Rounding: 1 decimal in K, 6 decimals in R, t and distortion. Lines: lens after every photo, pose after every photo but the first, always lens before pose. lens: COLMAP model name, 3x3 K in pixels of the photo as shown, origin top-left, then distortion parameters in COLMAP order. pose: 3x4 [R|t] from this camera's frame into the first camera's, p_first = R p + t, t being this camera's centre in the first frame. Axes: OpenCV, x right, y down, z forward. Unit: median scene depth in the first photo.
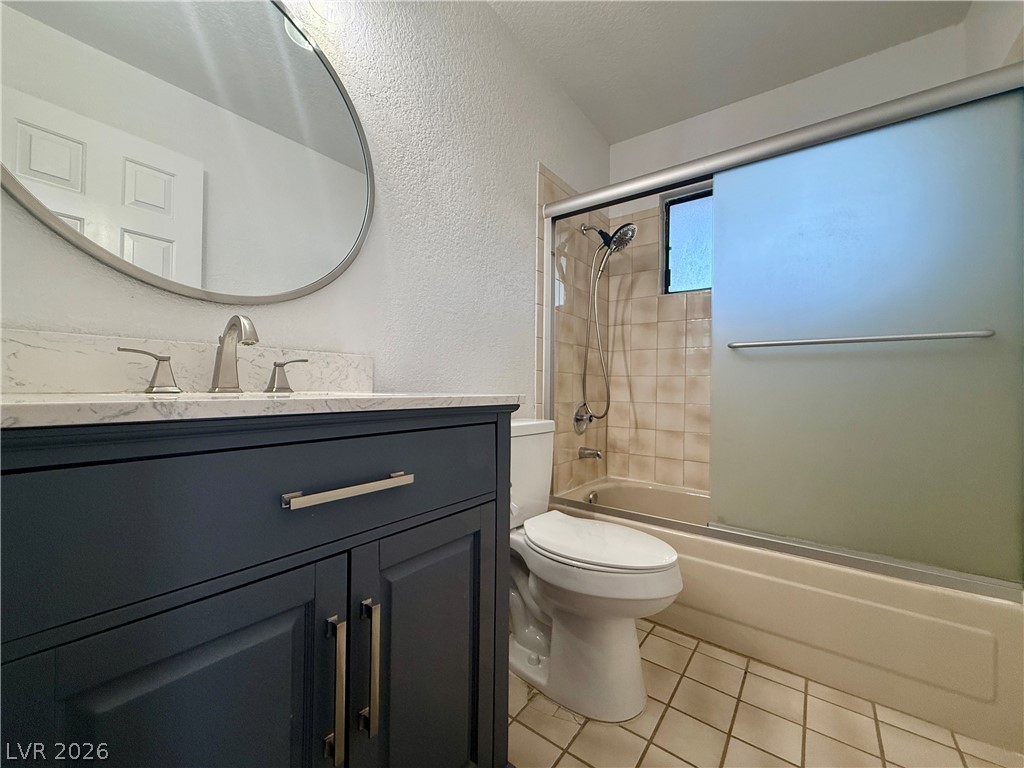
lens RADIAL K [[407.9, 0, 510.8], [0, 407.9, 384.8], [0, 0, 1]] dist [0.001237, 0.000112]
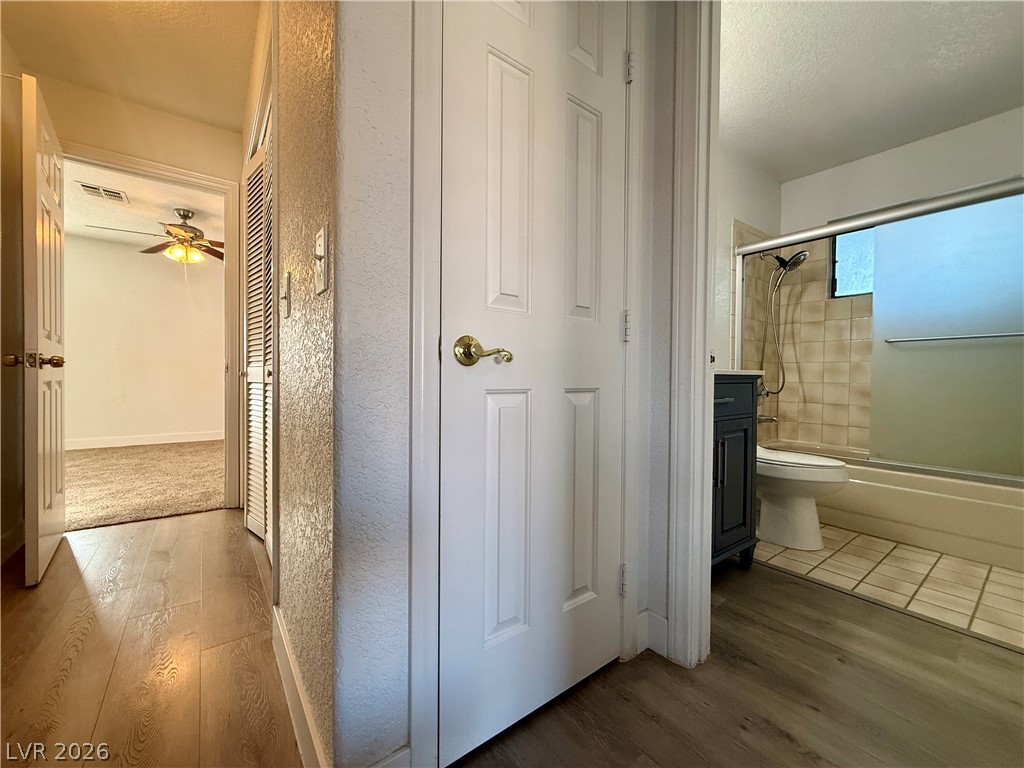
lens RADIAL K [[407.9, 0, 510.8], [0, 407.9, 384.8], [0, 0, 1]] dist [0.001237, 0.000112]
pose [[0.959609, -0.001323, -0.281335, -0.236075], [0.005380, 0.999892, 0.013648, 0.028195], [0.281287, -0.014611, 0.959513, -0.536003]]
